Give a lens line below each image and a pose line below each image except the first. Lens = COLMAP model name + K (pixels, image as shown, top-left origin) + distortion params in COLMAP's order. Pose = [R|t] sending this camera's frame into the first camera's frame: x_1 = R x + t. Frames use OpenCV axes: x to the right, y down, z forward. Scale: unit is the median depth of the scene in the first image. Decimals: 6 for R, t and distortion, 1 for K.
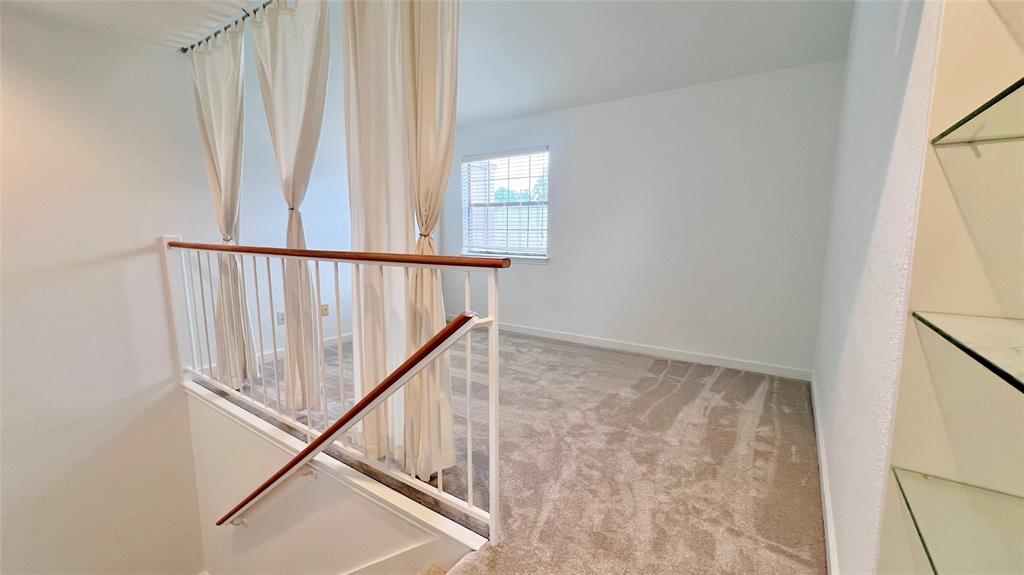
lens RADIAL K [[407.7, 0, 512.0], [0, 407.7, 287.5], [0, 0, 1]] dist [-0.000475, -0.000019]
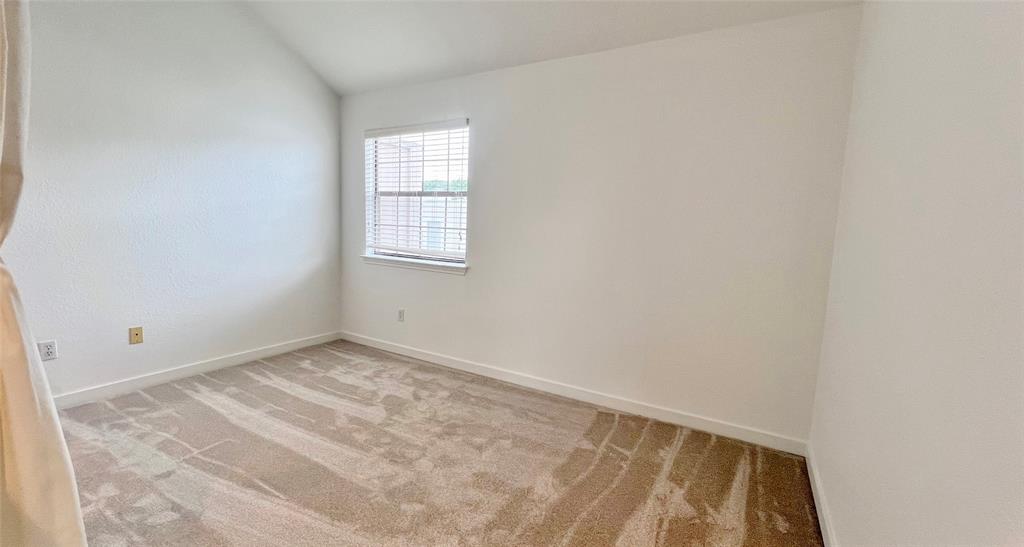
lens RADIAL K [[422.0, 0, 512.0], [0, 422.0, 273.5], [0, 0, 1]] dist [0.000793, 0.000044]
pose [[0.996514, 0.024272, 0.079814, 0.137876], [-0.022652, 0.999520, -0.021132, -0.056173], [-0.080289, 0.019250, 0.996586, 0.267040]]
